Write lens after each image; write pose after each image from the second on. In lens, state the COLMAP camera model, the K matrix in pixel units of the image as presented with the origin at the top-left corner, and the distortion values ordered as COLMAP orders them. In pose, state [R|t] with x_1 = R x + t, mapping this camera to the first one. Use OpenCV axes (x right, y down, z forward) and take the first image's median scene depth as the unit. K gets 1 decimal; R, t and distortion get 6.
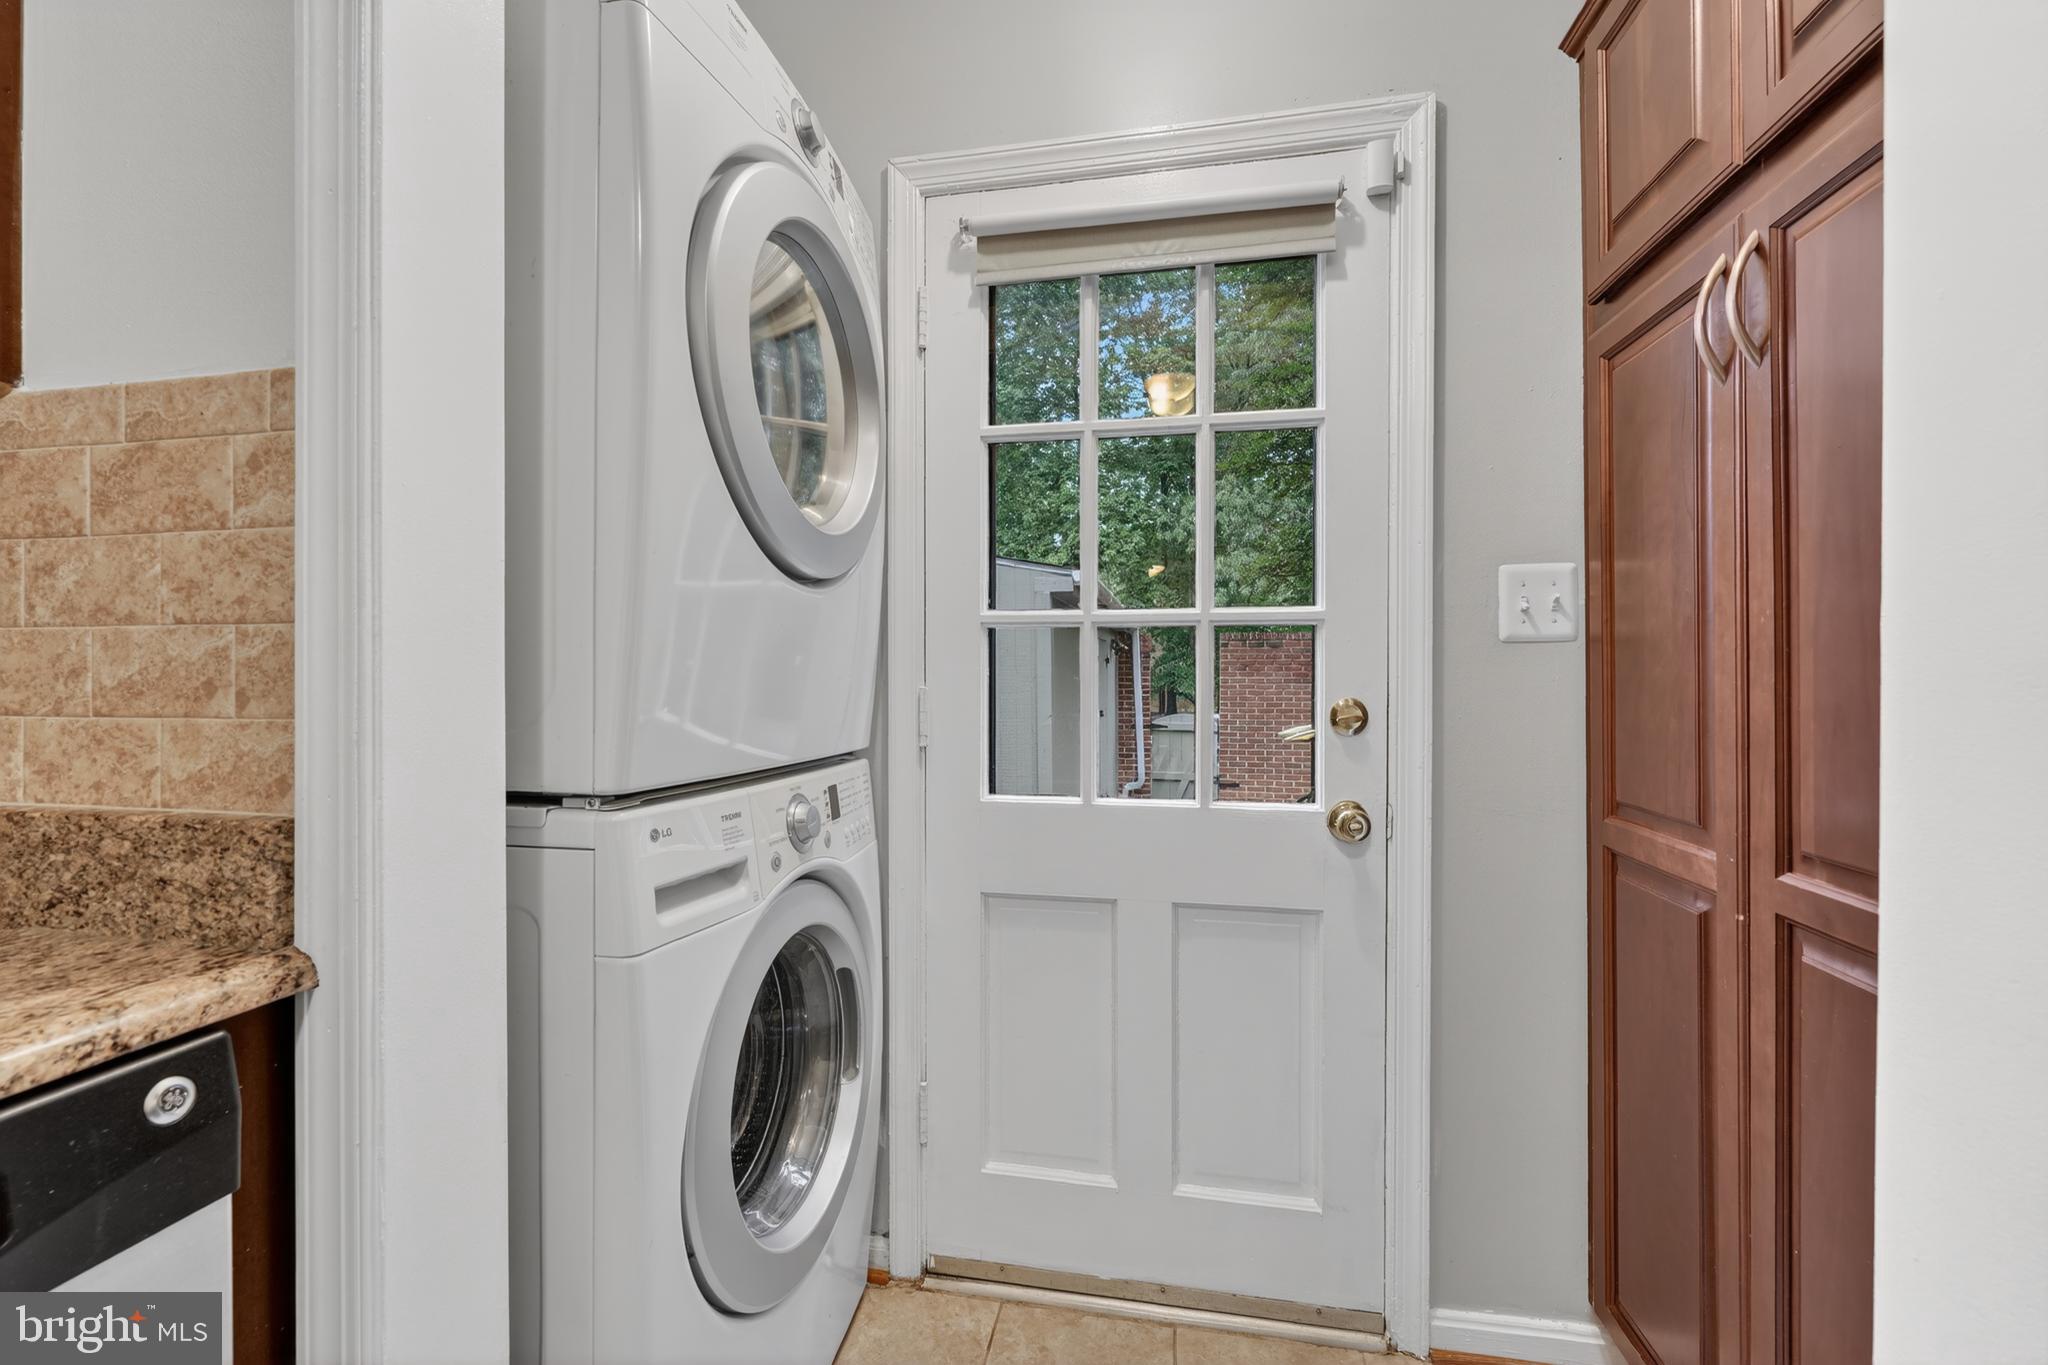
lens RADIAL K [[818.6, 0, 1041.0], [0, 818.6, 686.3], [0, 0, 1]] dist [-0.003276, 0.000461]
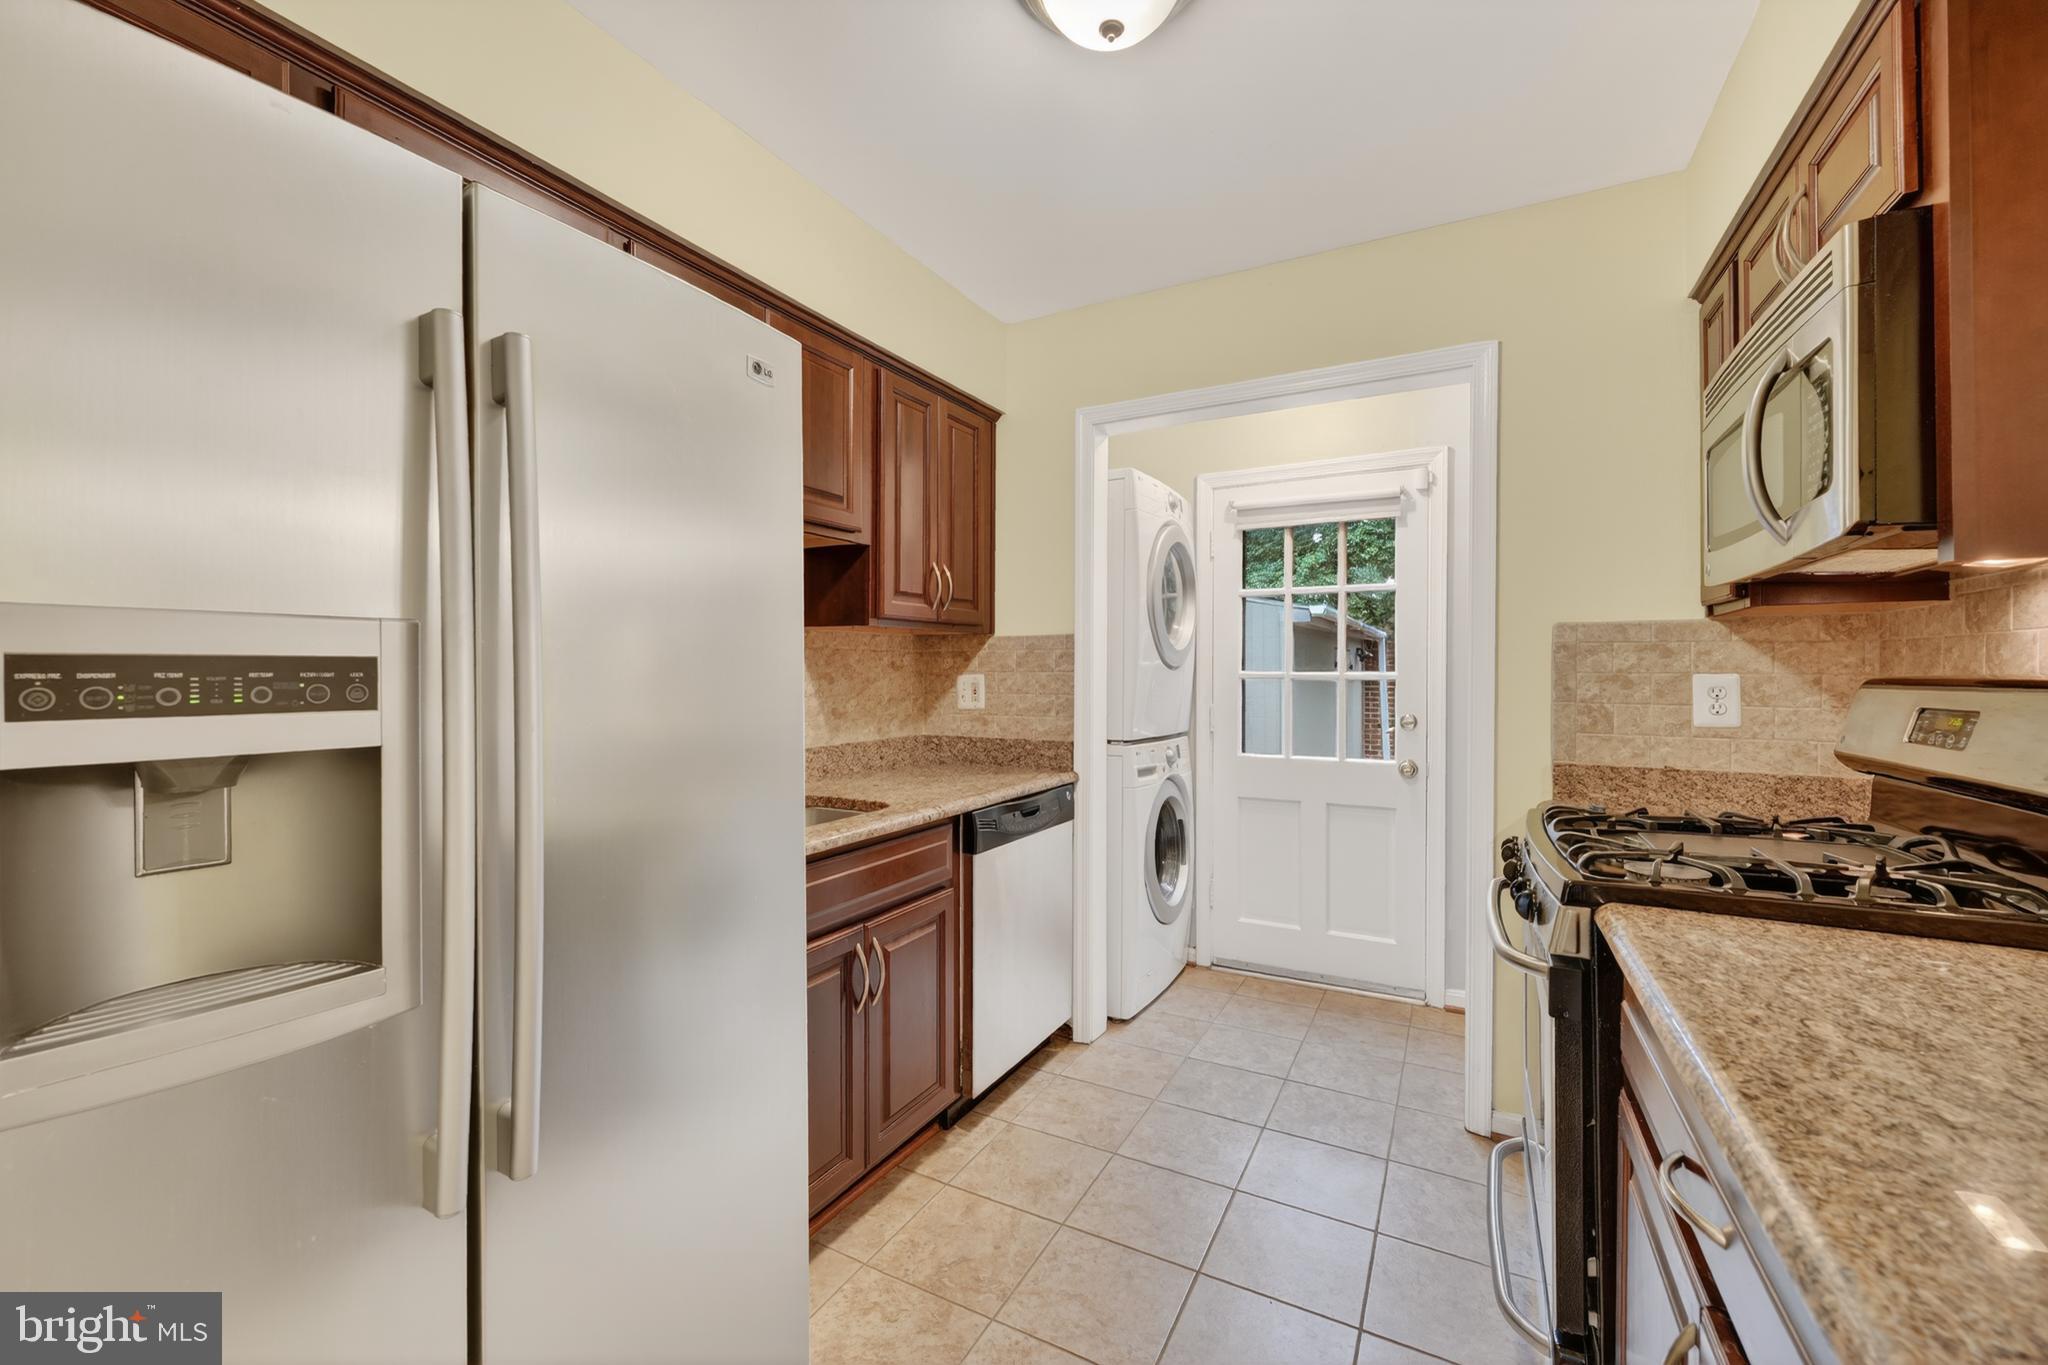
lens RADIAL K [[818.6, 0, 1016.1], [0, 818.6, 675.4], [0, 0, 1]] dist [-0.003276, 0.000461]
pose [[0.944147, 0.001900, -0.329518, 0.098646], [-0.004226, 0.999971, -0.006342, -0.070215], [0.329496, 0.007381, 0.944128, -1.444042]]
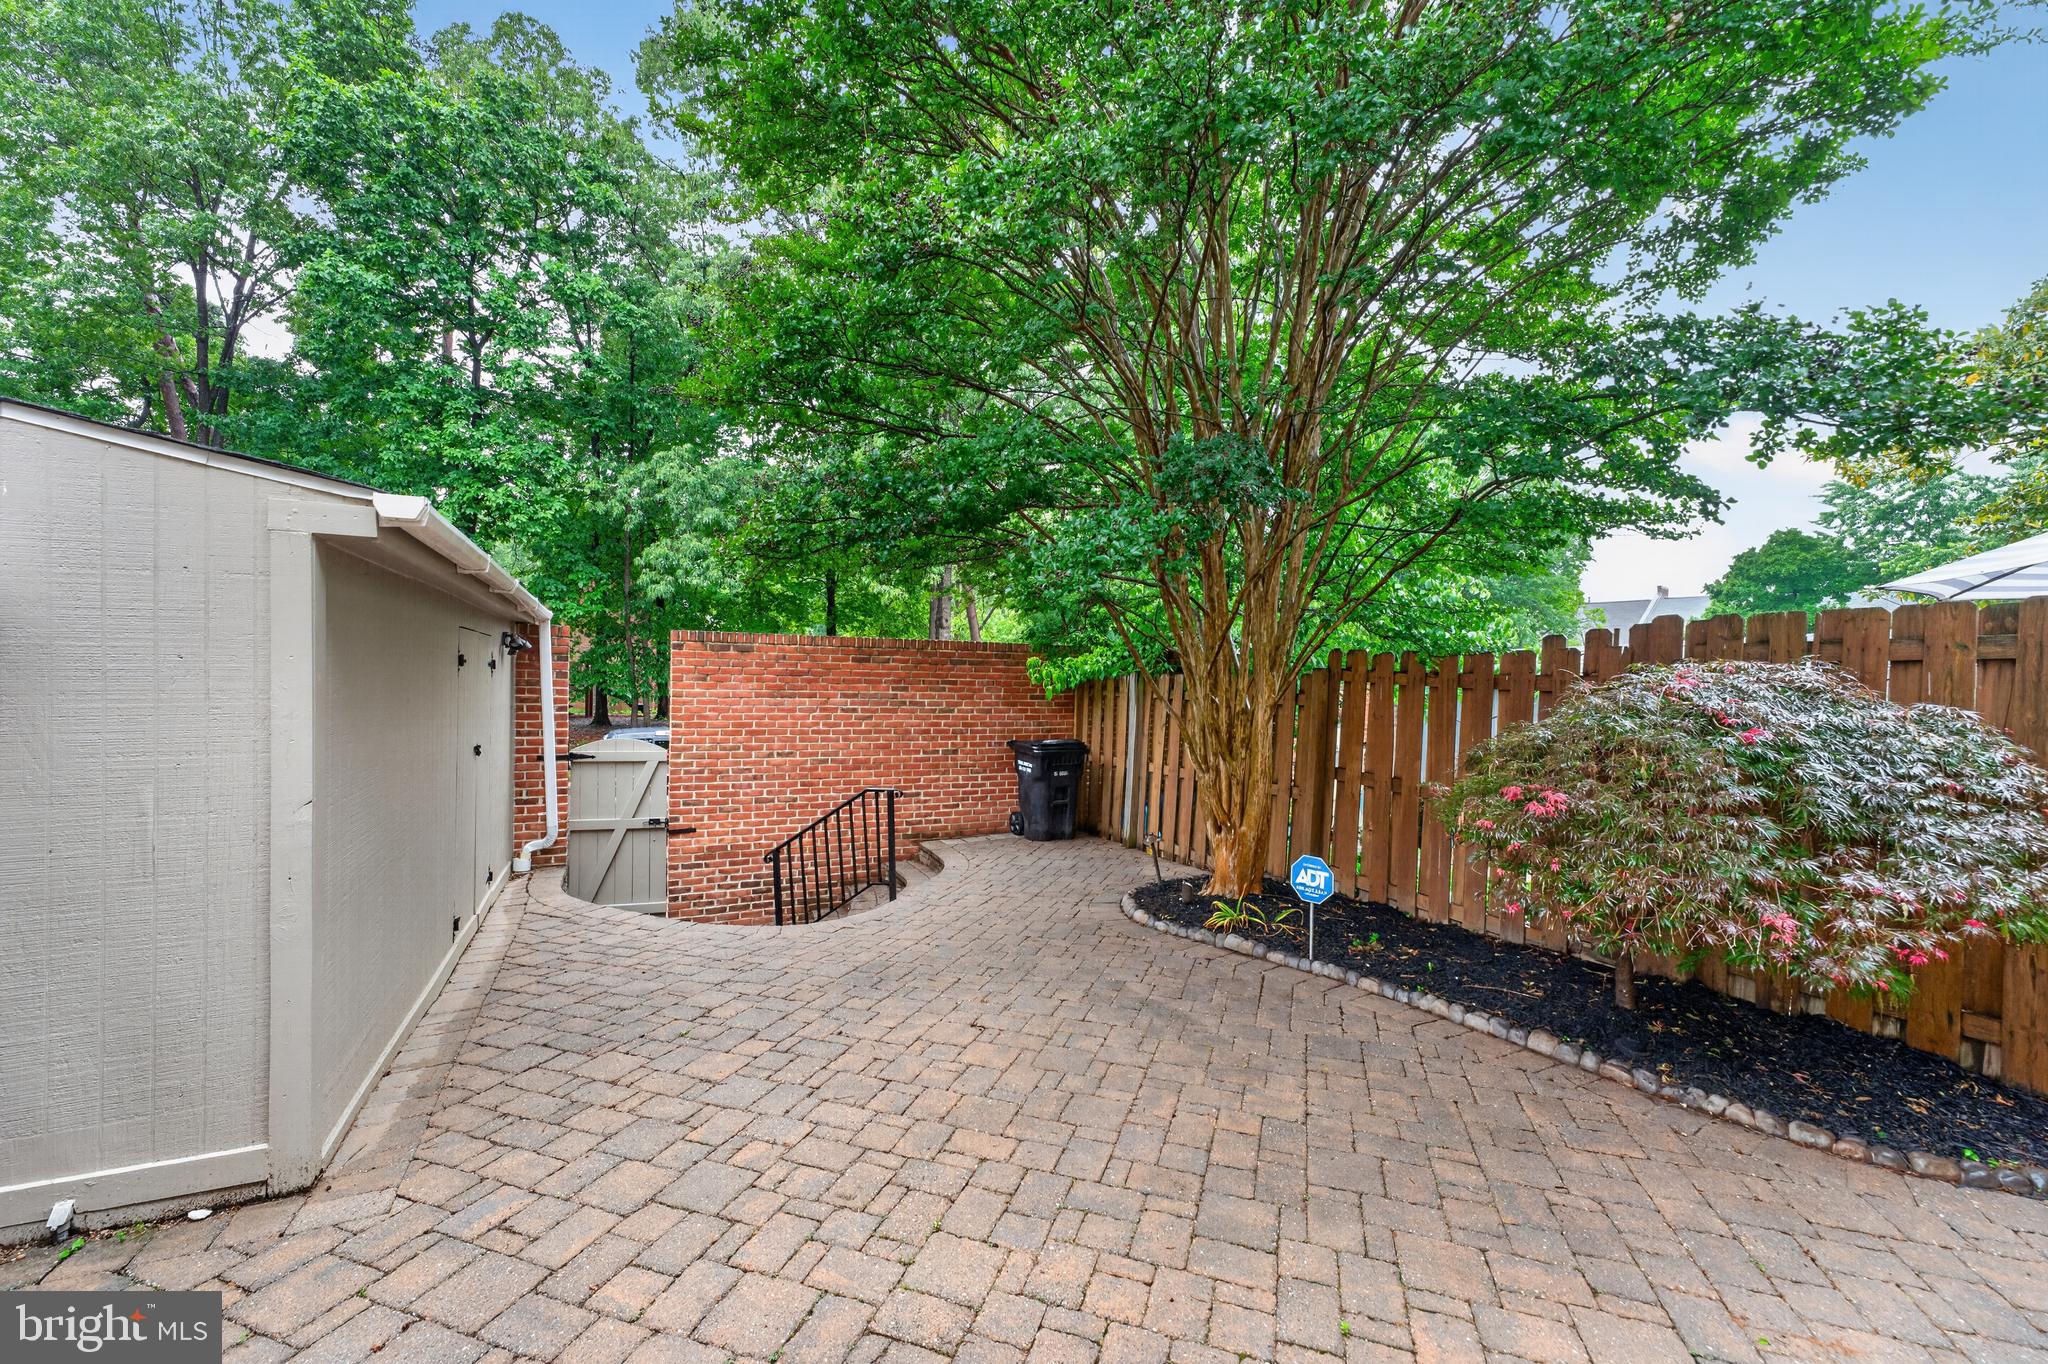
lens RADIAL K [[818.6, 0, 1018.1], [0, 818.6, 694.0], [0, 0, 1]] dist [-0.003276, 0.000461]
pose [[0.808428, 0.010596, 0.588500, 0.212567], [-0.018038, 0.999814, 0.006777, -0.116424], [-0.588319, -0.016095, 0.808469, 1.336520]]
